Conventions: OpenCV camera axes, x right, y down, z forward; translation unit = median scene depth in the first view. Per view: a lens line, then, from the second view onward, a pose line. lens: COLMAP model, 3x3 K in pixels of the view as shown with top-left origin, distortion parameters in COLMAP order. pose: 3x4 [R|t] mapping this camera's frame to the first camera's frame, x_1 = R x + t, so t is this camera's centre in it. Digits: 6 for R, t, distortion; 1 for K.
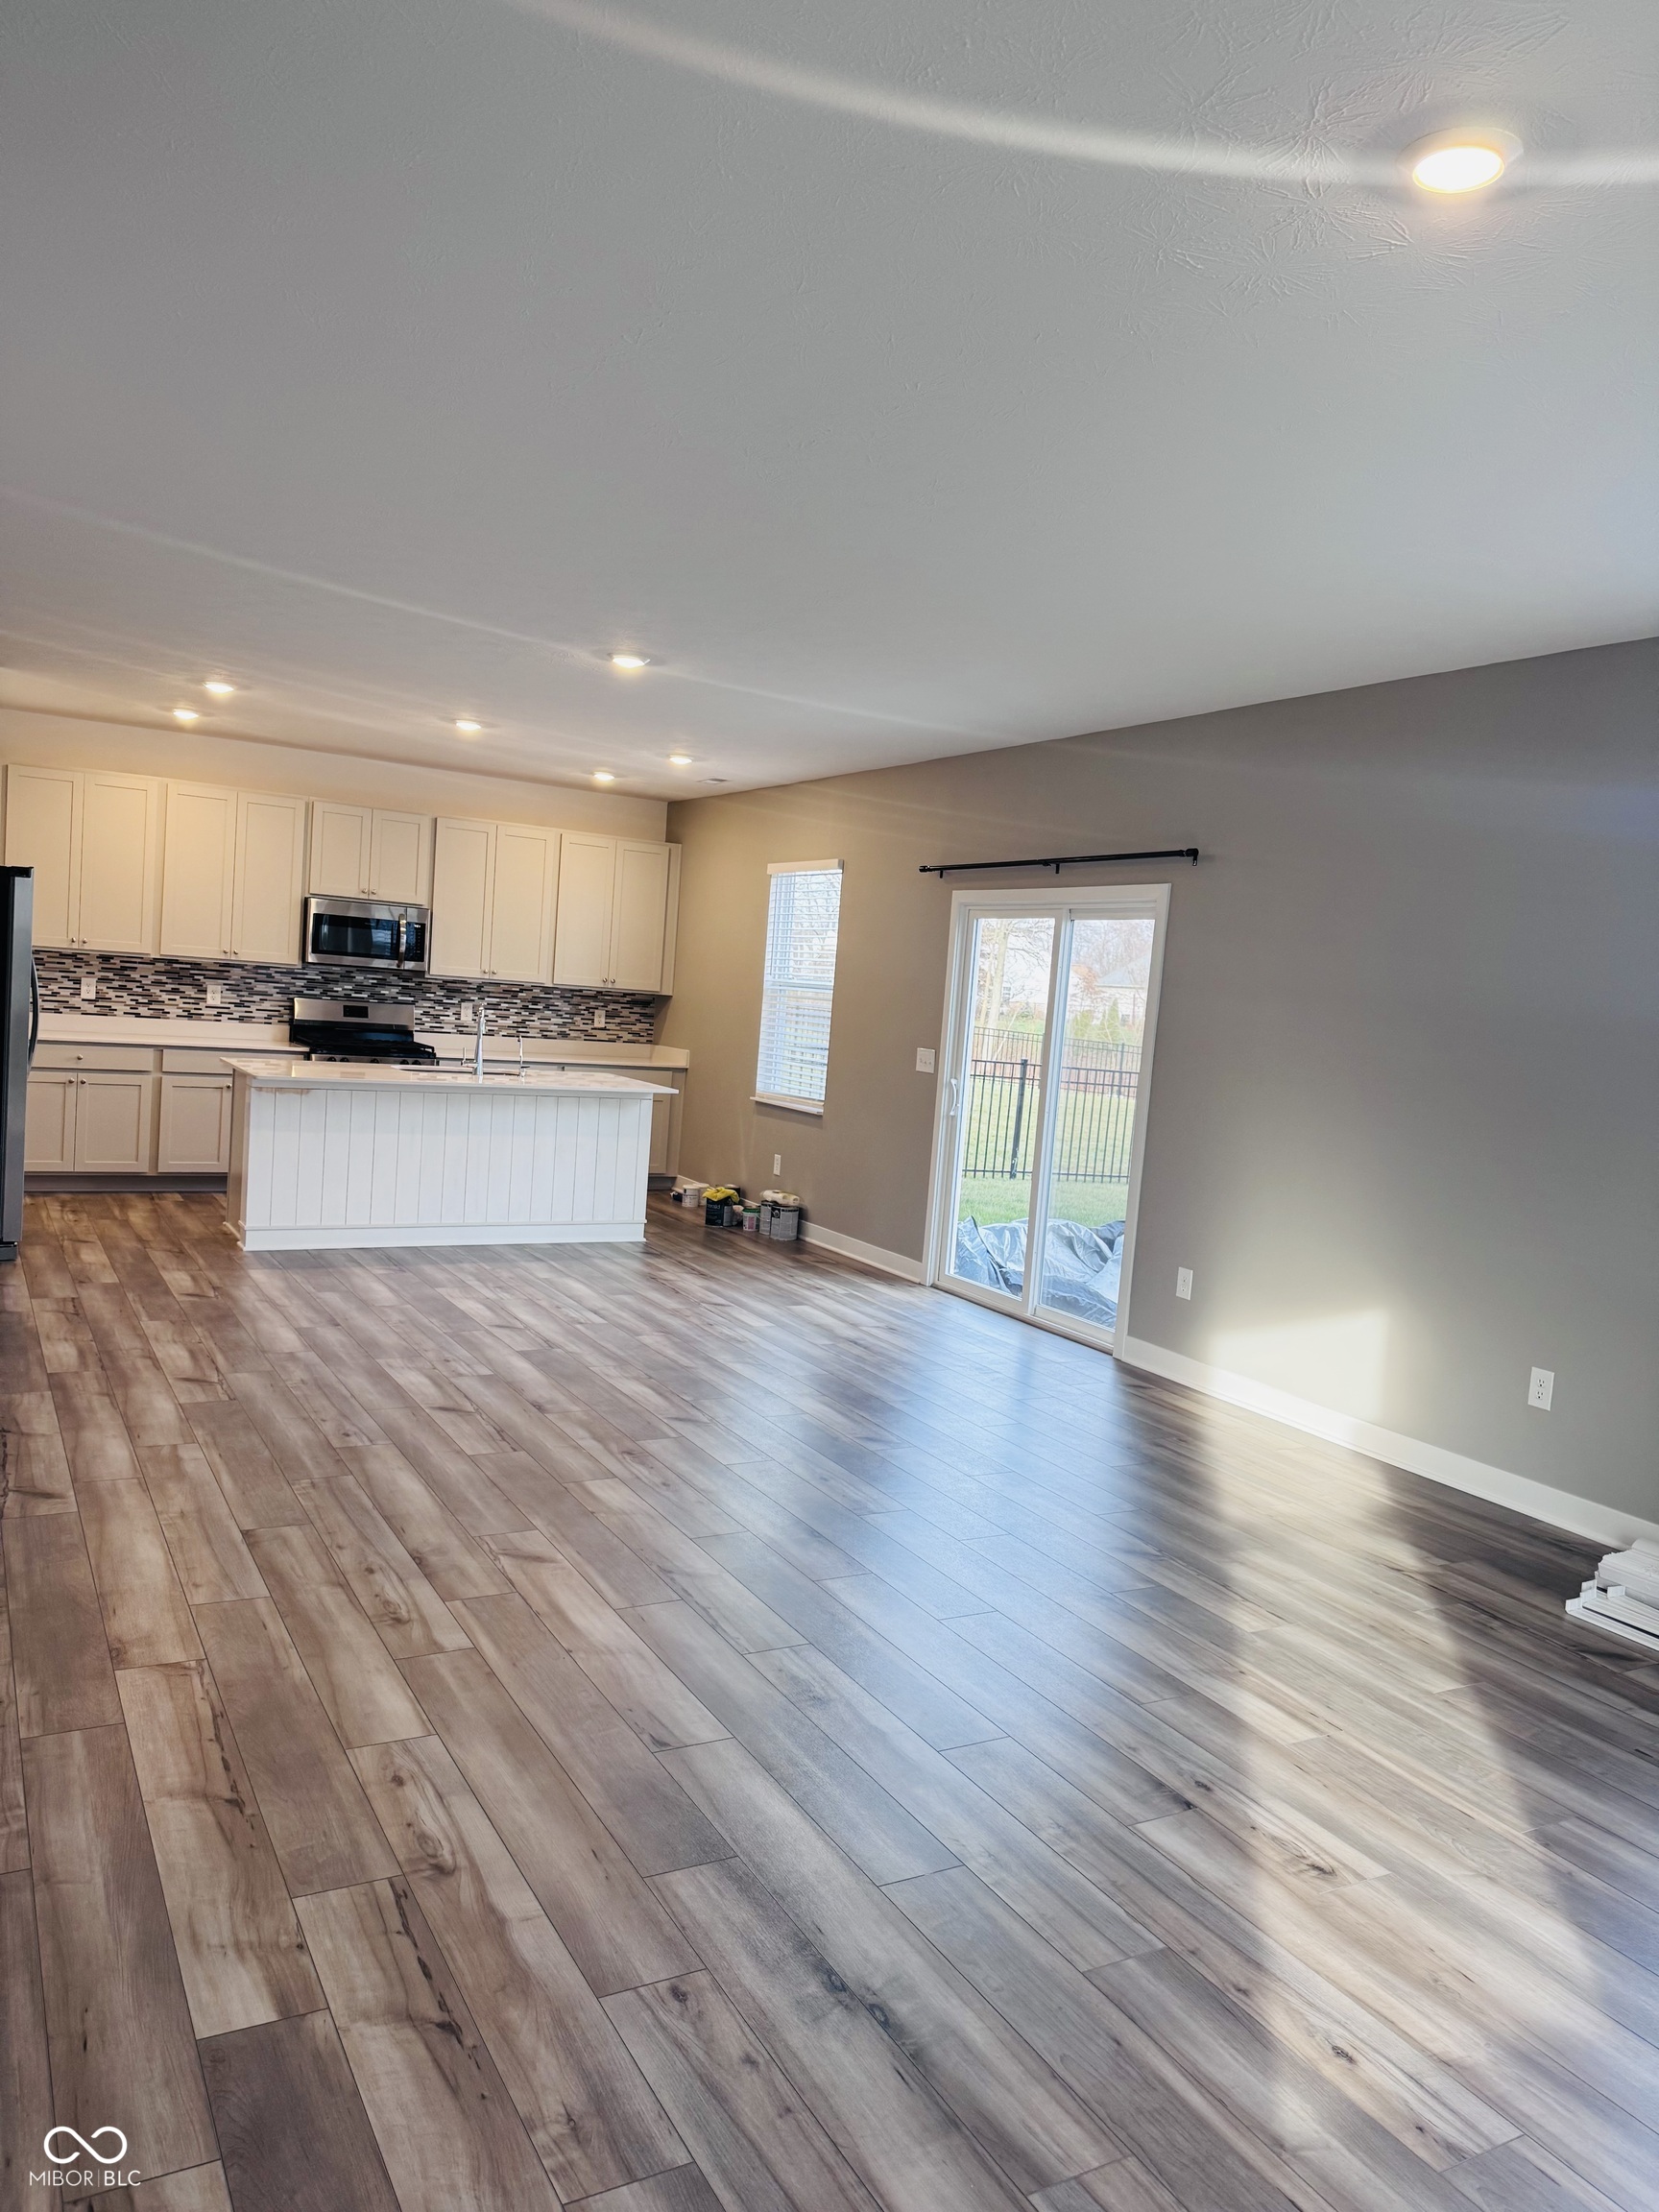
lens RADIAL K [[1558.3, 0, 838.4], [0, 1558.3, 1088.8], [0, 0, 1]] dist [0.079813, -0.091981]
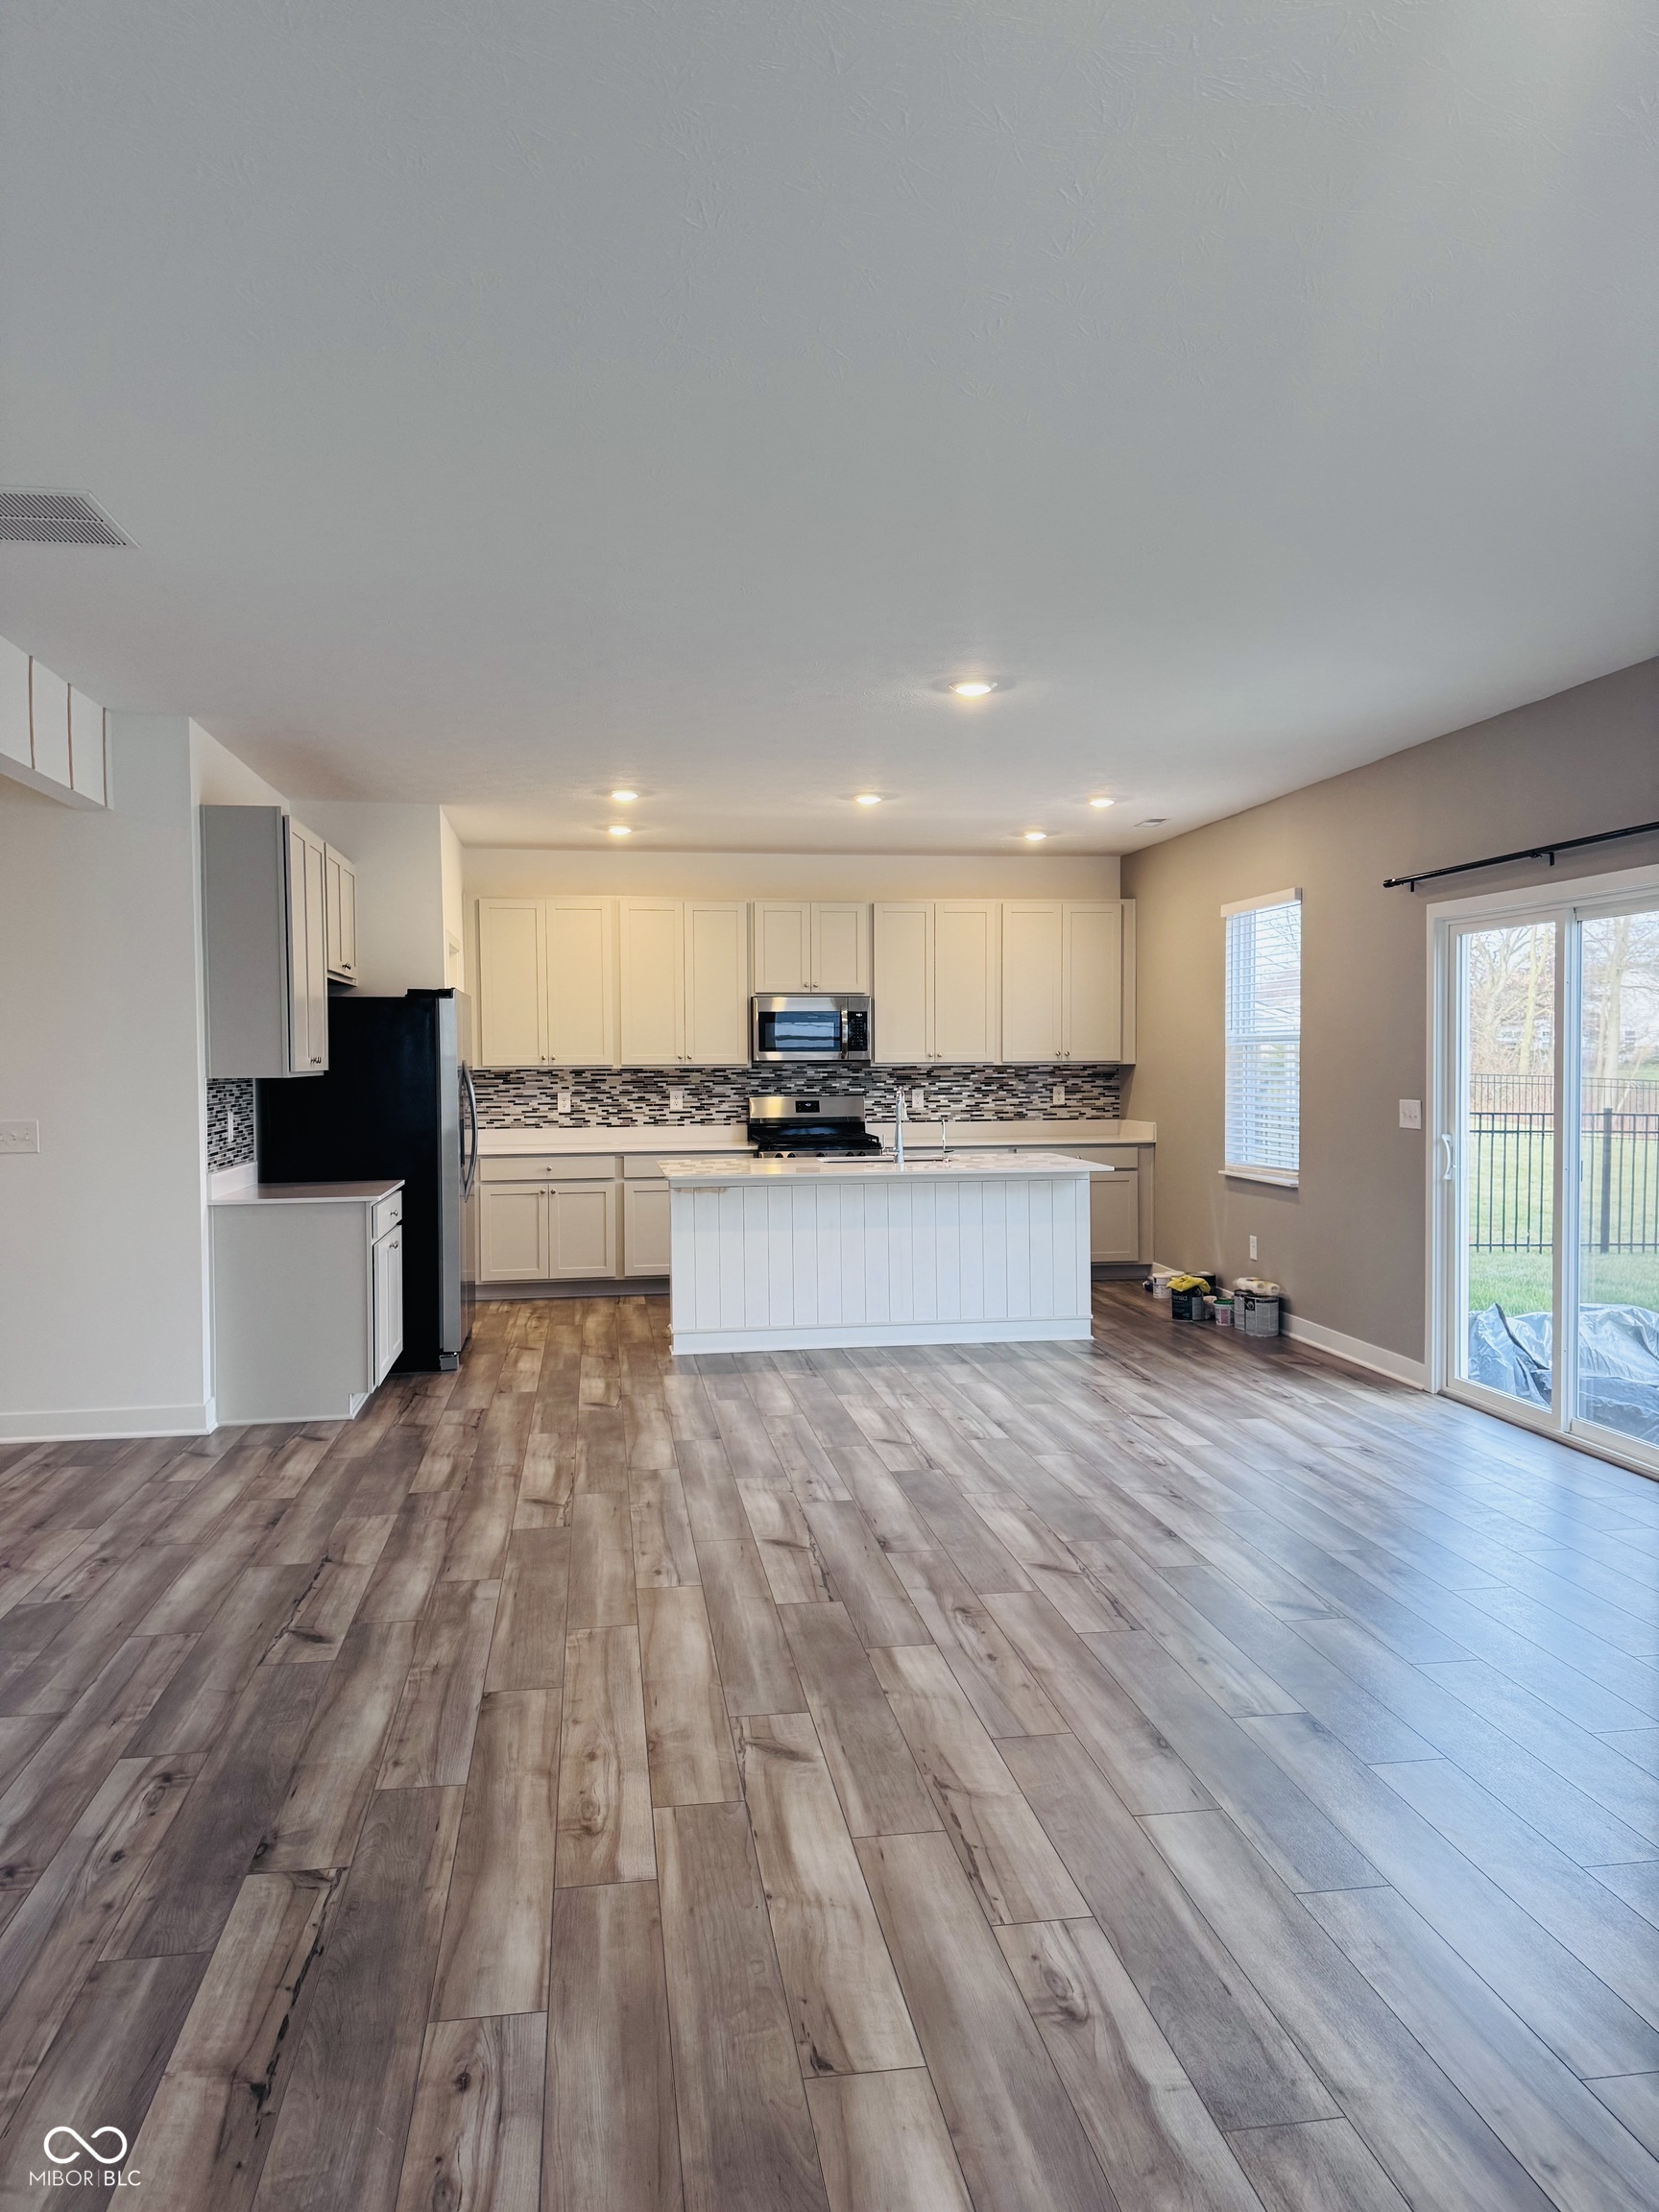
lens RADIAL K [[1558.3, 0, 813.4], [0, 1558.3, 1091.5], [0, 0, 1]] dist [0.079813, -0.091981]
pose [[0.927434, -0.074962, -0.366396, 0.074920], [0.055326, 0.996427, -0.063821, 0.005623], [0.369871, 0.038919, 0.928267, 0.122767]]
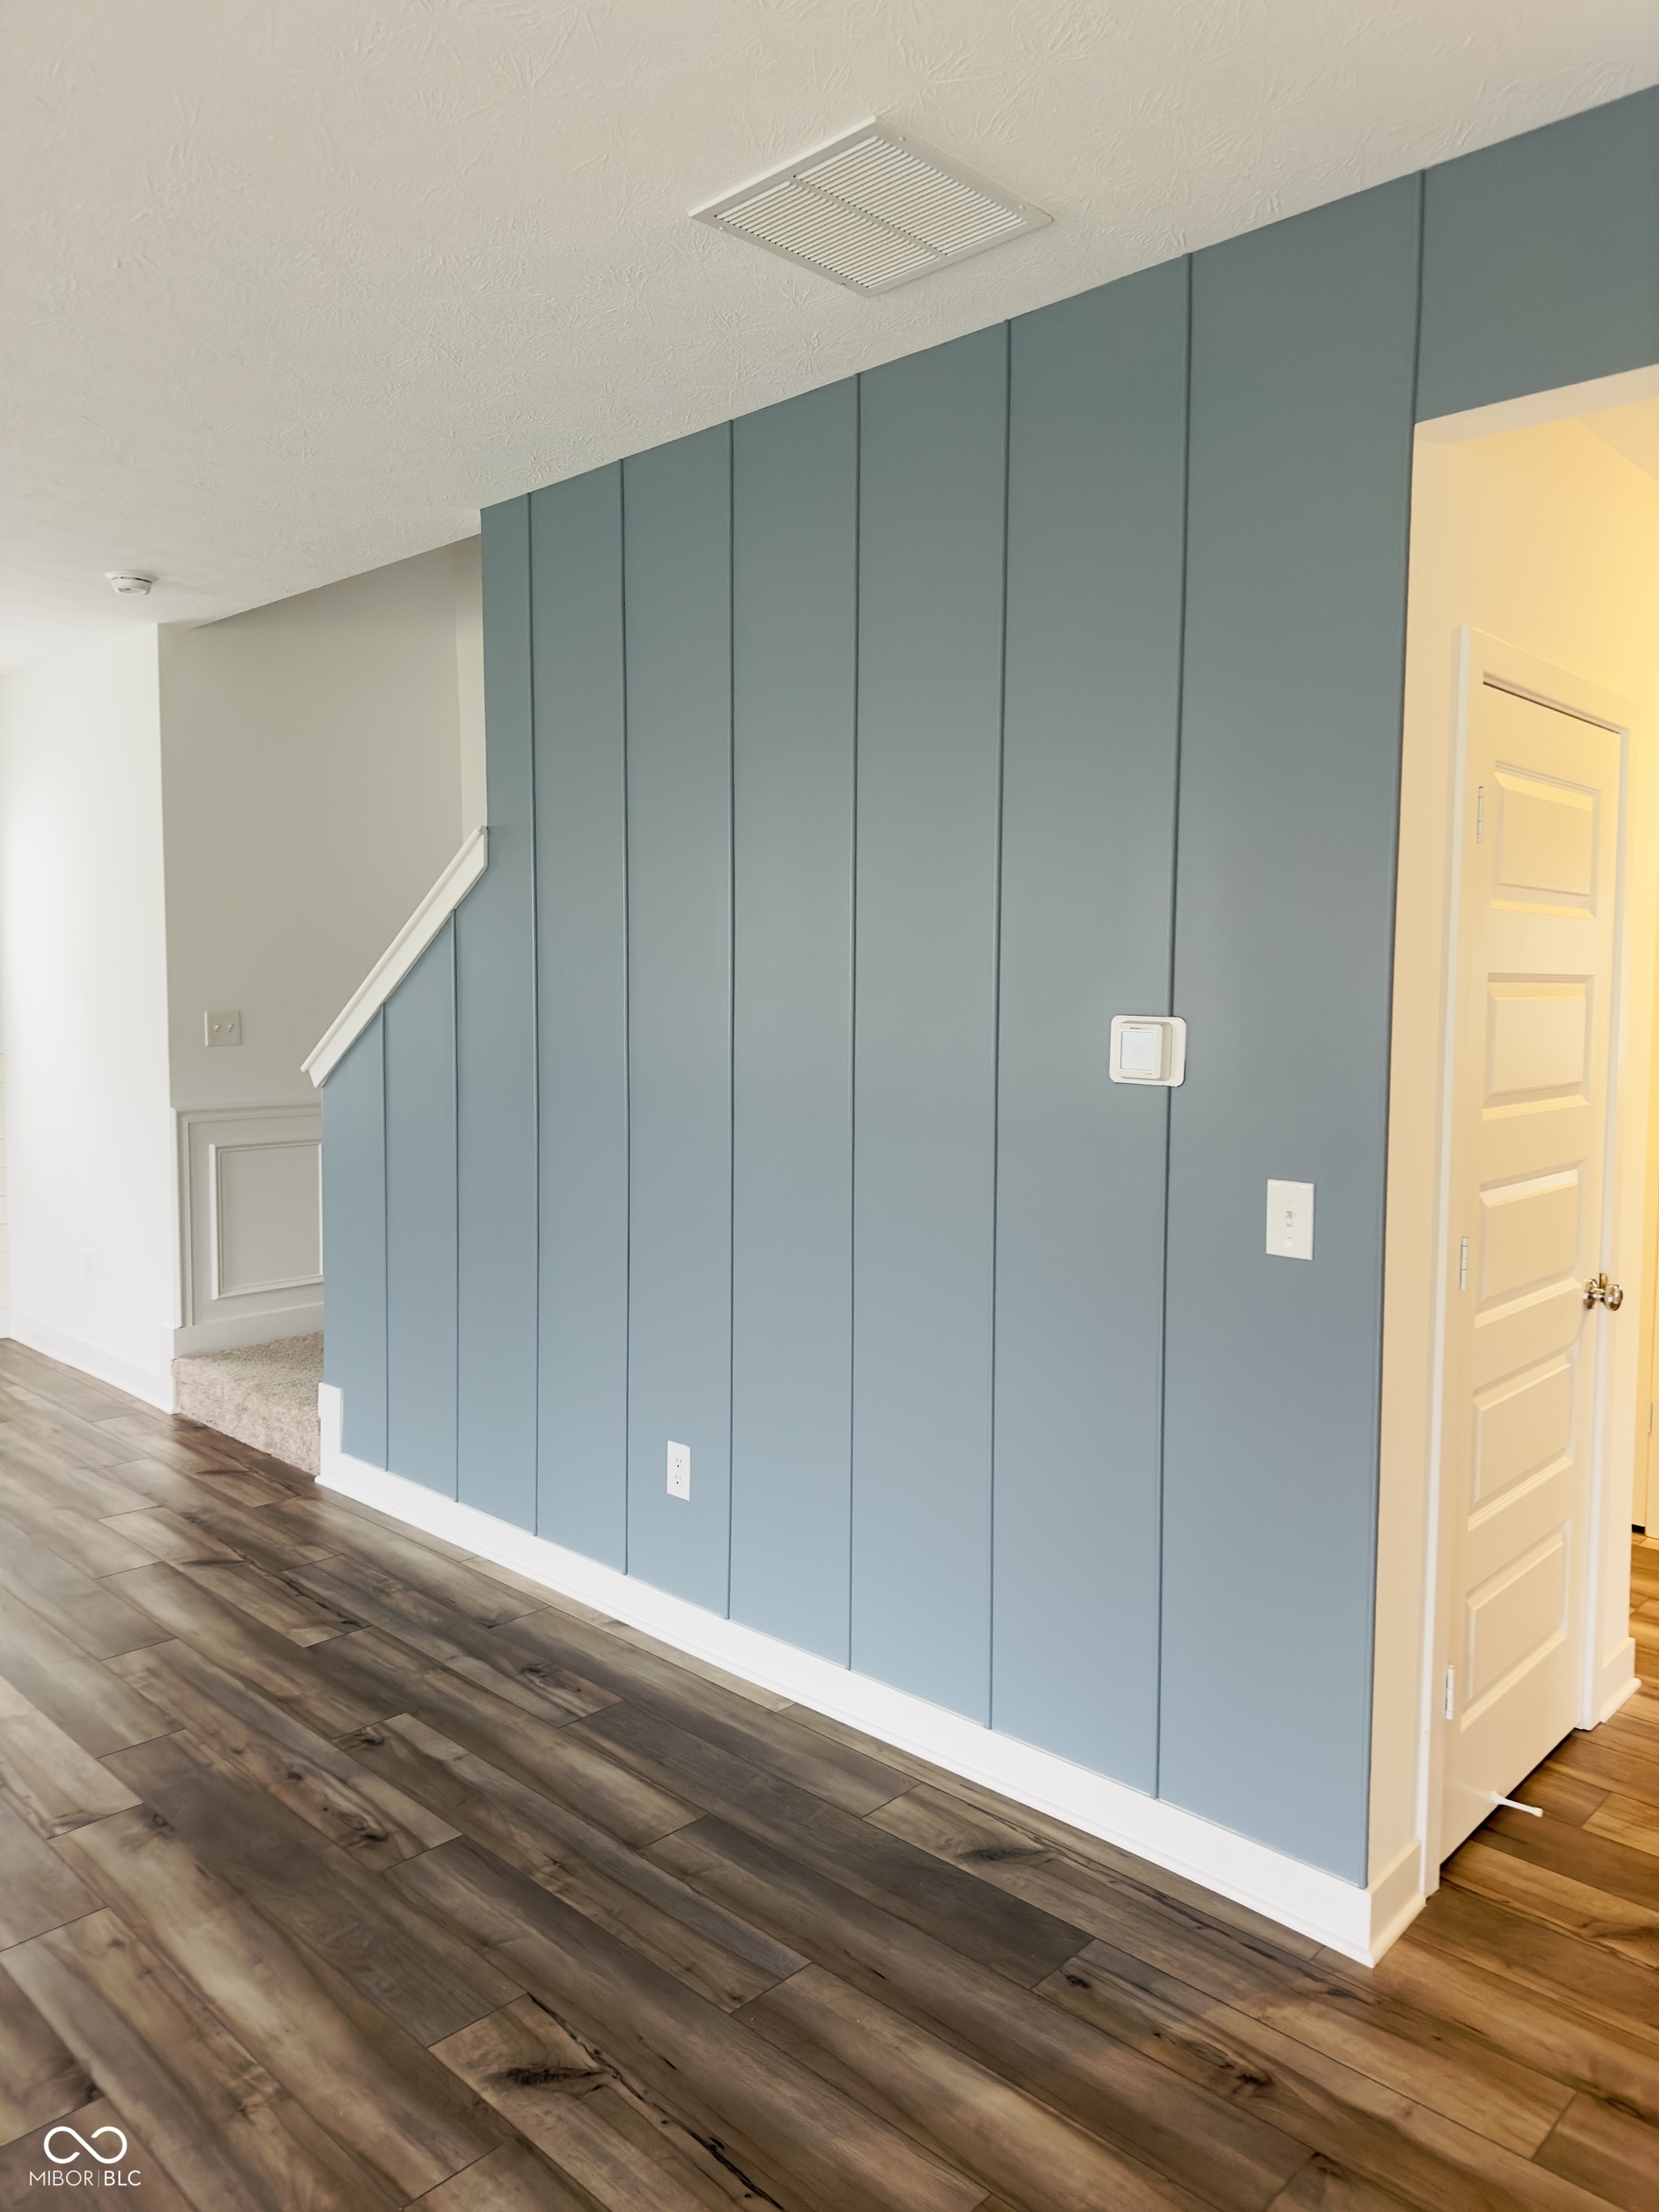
lens RADIAL K [[1555.2, 0, 836.8], [0, 1555.2, 1104.0], [0, 0, 1]] dist [-0.002959, -0.002121]
pose [[-0.955948, -0.058599, -0.287627, -0.233691], [-0.094392, 0.989194, 0.112186, -0.073176], [0.277945, 0.134394, -0.951149, 0.801738]]
